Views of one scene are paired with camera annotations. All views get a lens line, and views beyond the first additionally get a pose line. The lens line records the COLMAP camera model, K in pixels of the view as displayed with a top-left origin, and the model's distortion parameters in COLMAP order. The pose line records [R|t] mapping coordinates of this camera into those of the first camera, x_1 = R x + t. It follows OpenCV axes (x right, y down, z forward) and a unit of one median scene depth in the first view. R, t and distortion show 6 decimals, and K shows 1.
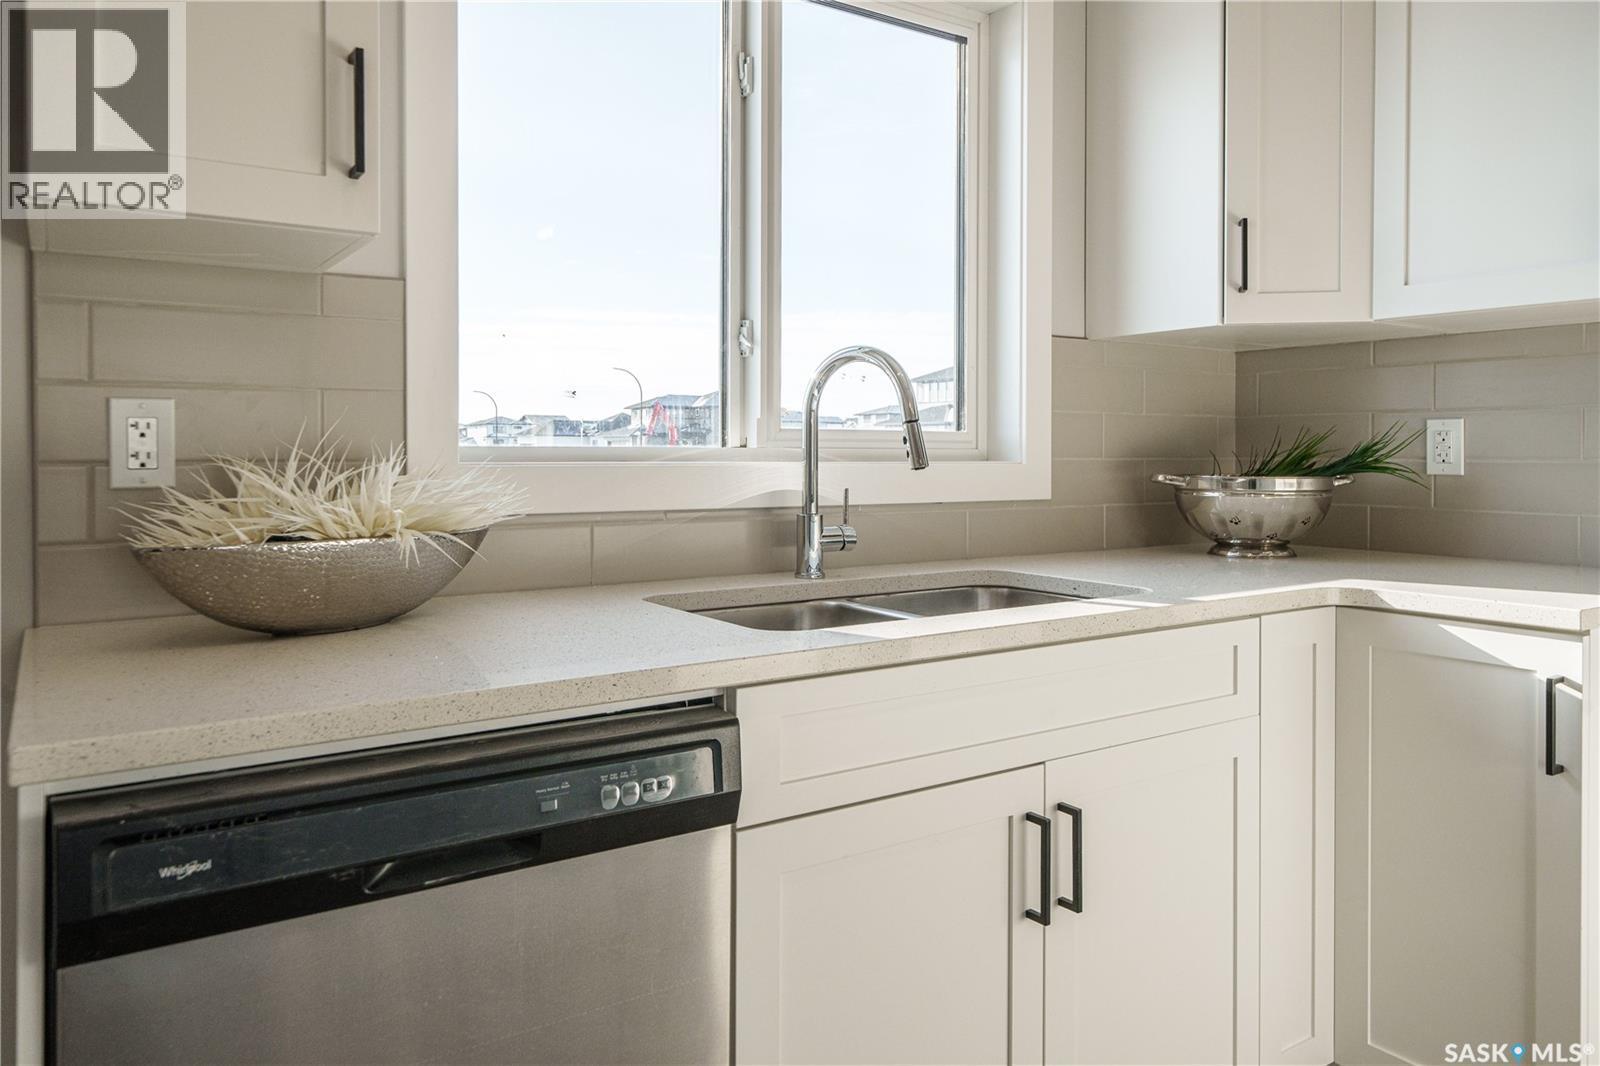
lens RADIAL K [[1108.0, 0, 796.0], [0, 1108.0, 460.3], [0, 0, 1]] dist [0.006018, -0.000868]
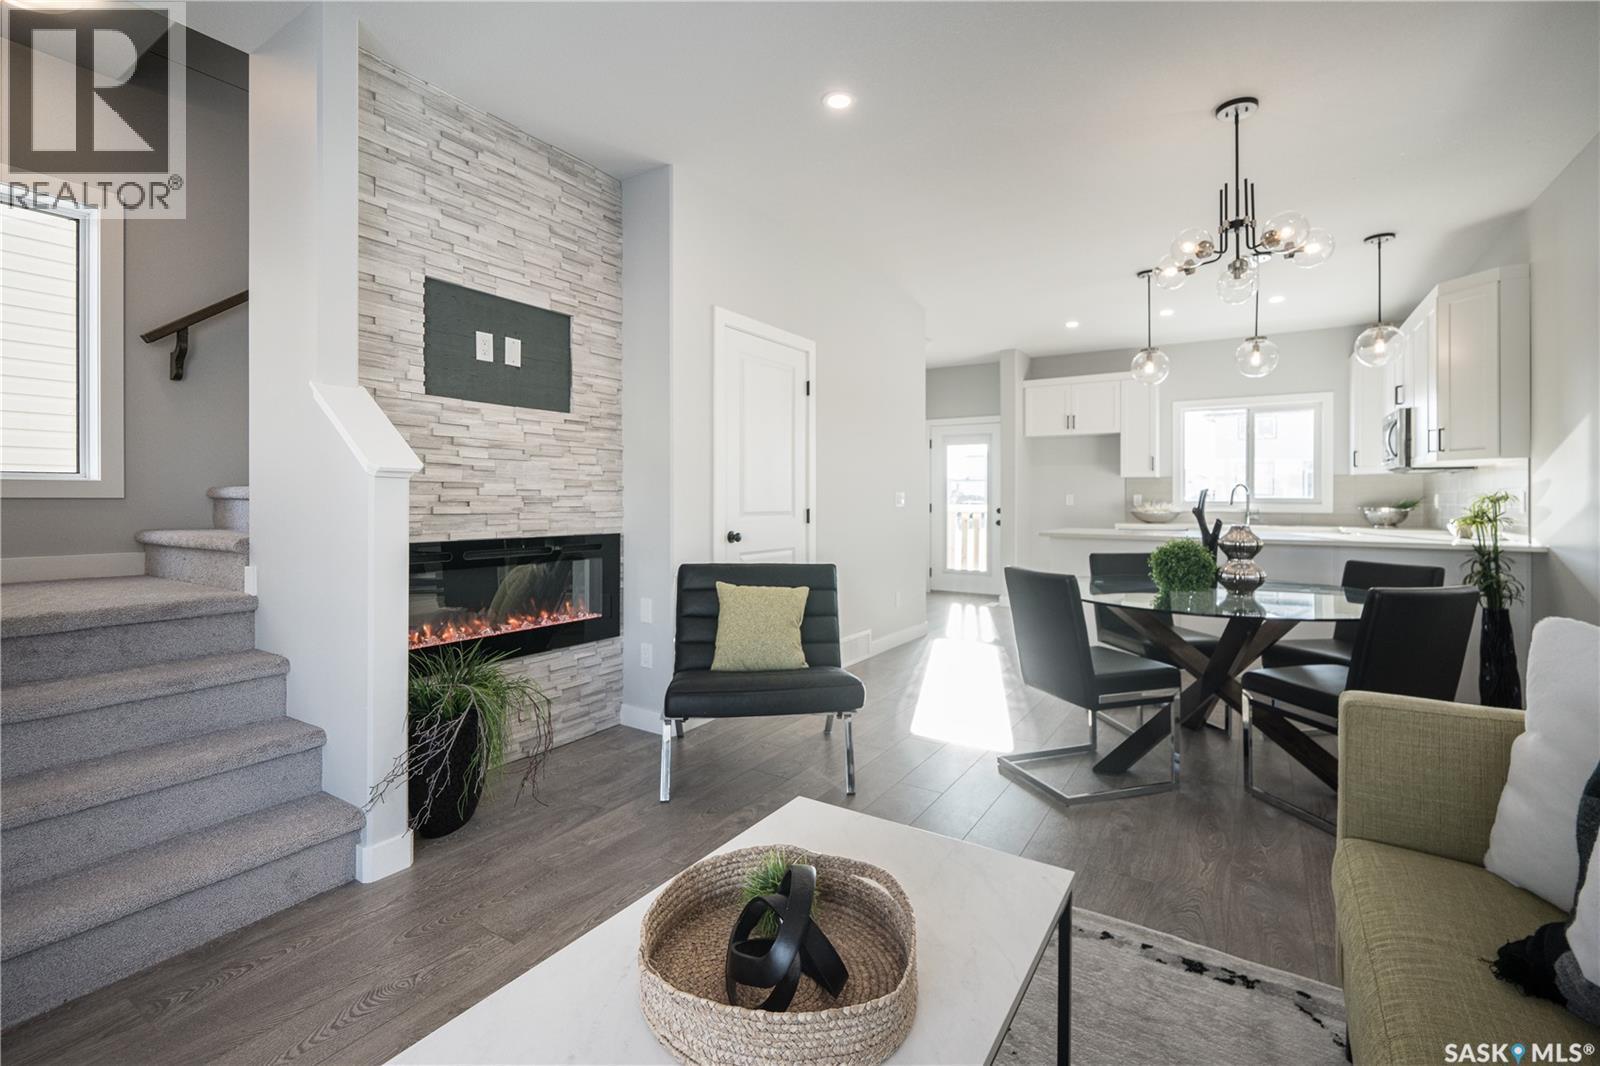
lens RADIAL K [[686.3, 0, 837.2], [0, 686.3, 497.7], [0, 0, 1]] dist [-0.000349, -0.000004]
pose [[0.422994, -0.002353, -0.906129, 2.486818], [-0.012874, 0.999880, -0.008606, 0.030150], [0.906041, 0.015306, 0.422913, -2.561779]]
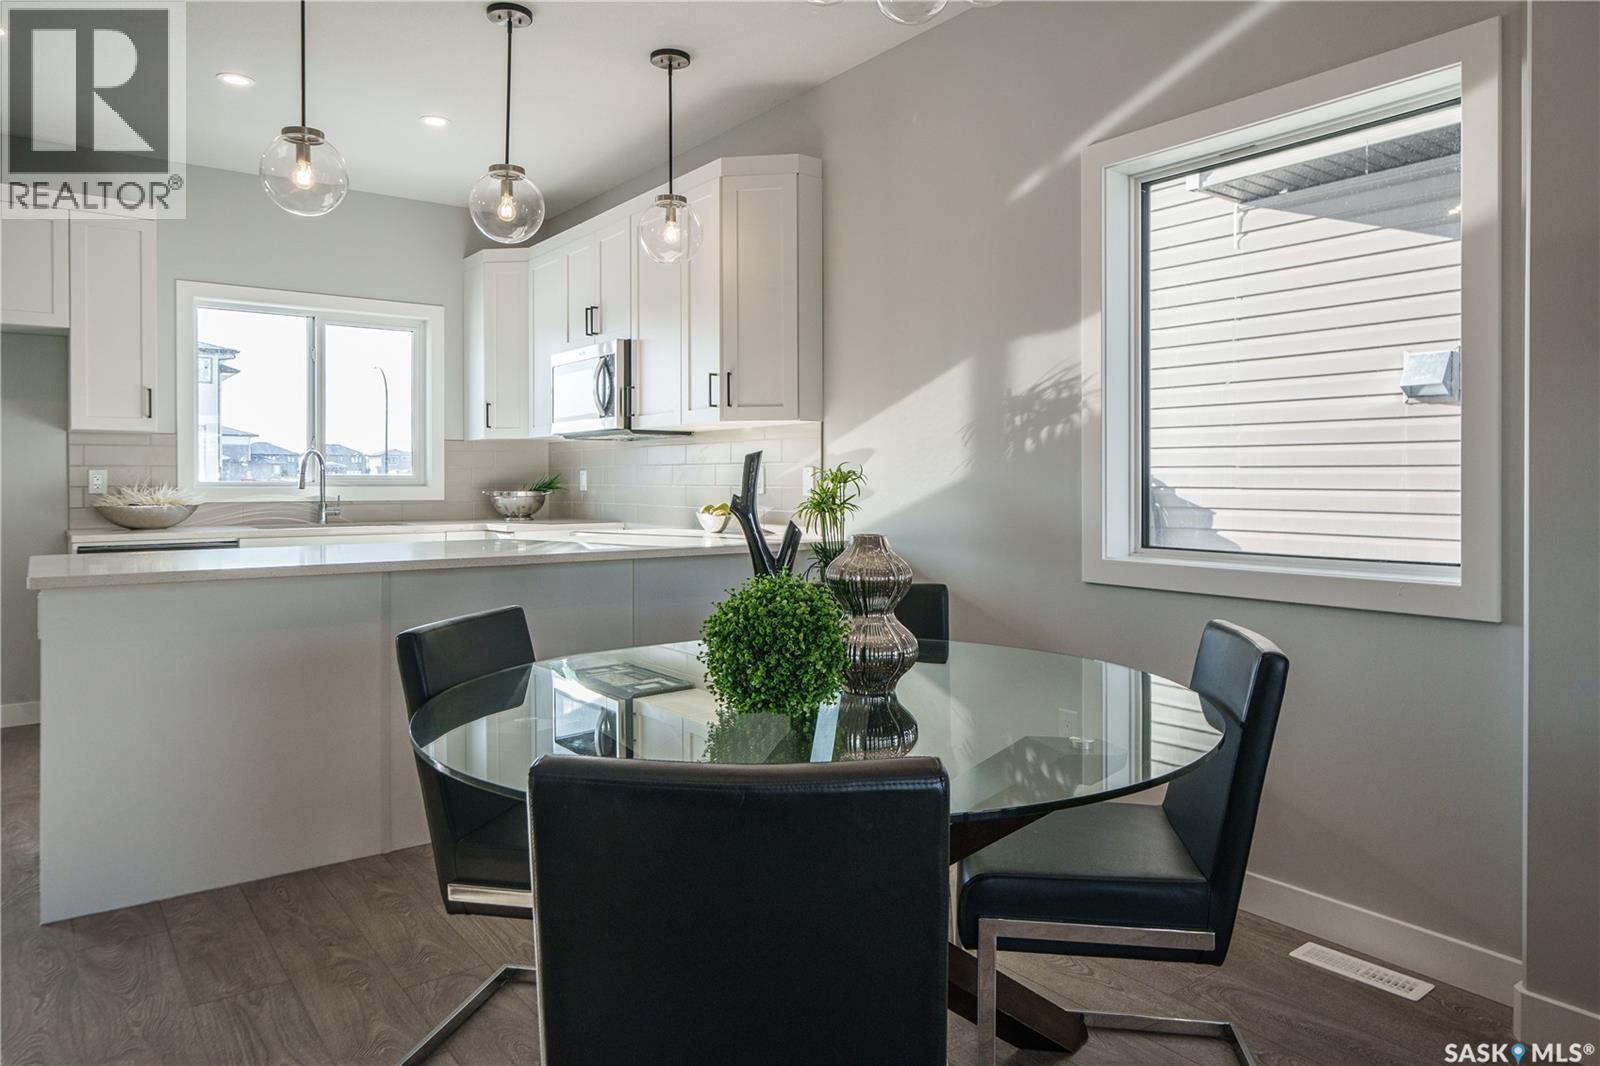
lens RADIAL K [[1013.8, 0, 789.8], [0, 1013.8, 476.7], [0, 0, 1]] dist [0.000452, -0.000829]
pose [[0.998813, -0.005178, 0.048427, 1.293444], [0.005860, 0.999886, -0.013951, 0.024021], [-0.048349, 0.014219, 0.998729, -2.073702]]
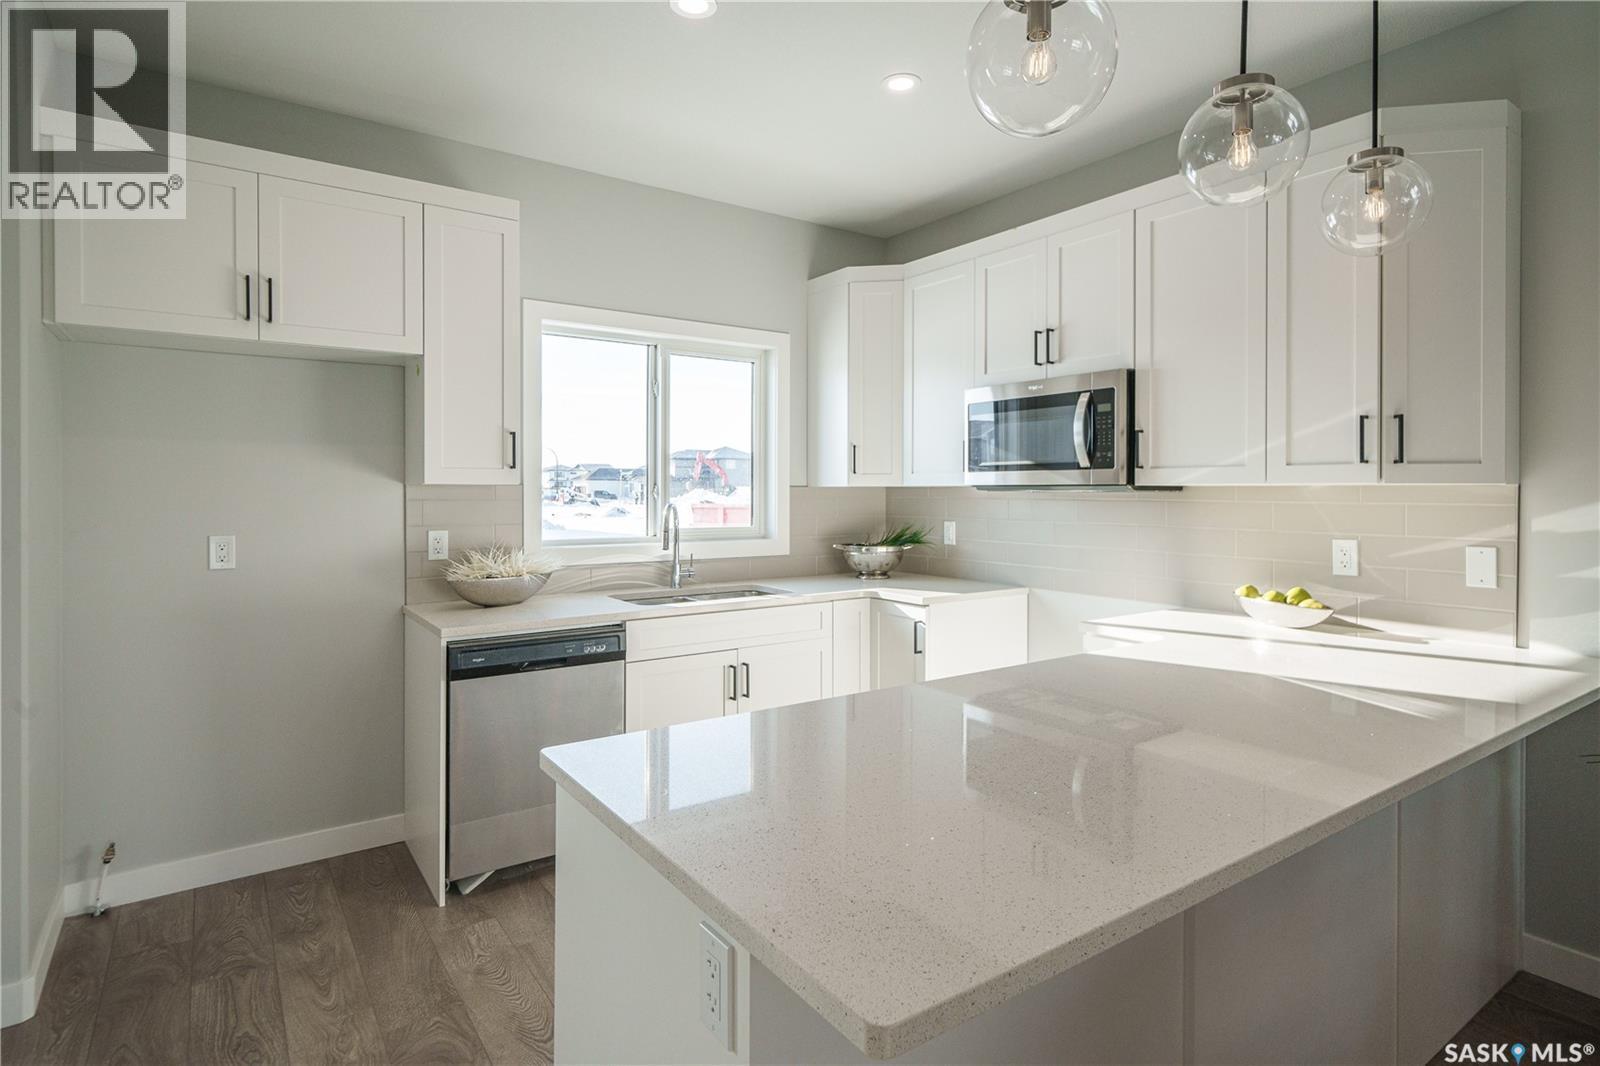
lens RADIAL K [[828.7, 0, 805.6], [0, 828.7, 494.7], [0, 0, 1]] dist [-0.001870, -0.000345]
pose [[0.999734, -0.002792, 0.022906, 0.301642], [0.002952, 0.999971, -0.006976, -0.111356], [-0.022886, 0.007041, 0.999713, -1.066279]]
